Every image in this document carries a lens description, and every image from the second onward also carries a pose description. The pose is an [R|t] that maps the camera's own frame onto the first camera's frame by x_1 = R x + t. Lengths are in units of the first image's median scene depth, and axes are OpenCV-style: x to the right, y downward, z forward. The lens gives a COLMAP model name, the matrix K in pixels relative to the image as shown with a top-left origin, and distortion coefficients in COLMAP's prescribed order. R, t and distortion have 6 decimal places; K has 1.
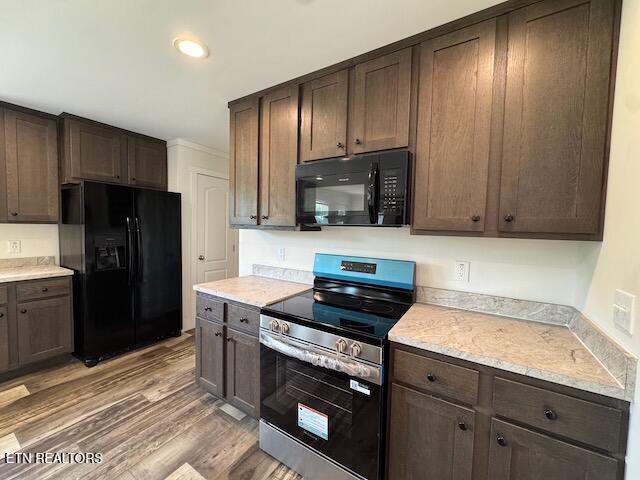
lens RADIAL K [[255.5, 0, 320.8], [0, 255.5, 239.0], [0, 0, 1]] dist [-0.002701, -0.000134]
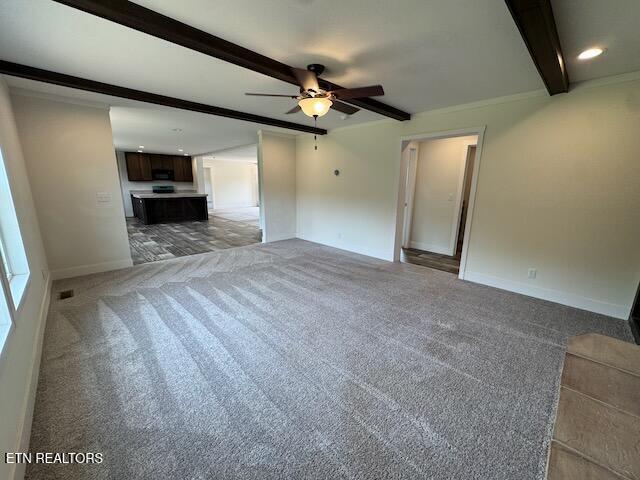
lens RADIAL K [[255.5, 0, 320.8], [0, 255.5, 239.0], [0, 0, 1]] dist [-0.002701, -0.000134]
pose [[0.237134, -0.225532, 0.944935, -5.806729], [0.039246, 0.974109, 0.222646, 0.118275], [-0.970684, -0.015712, 0.239846, -4.757292]]
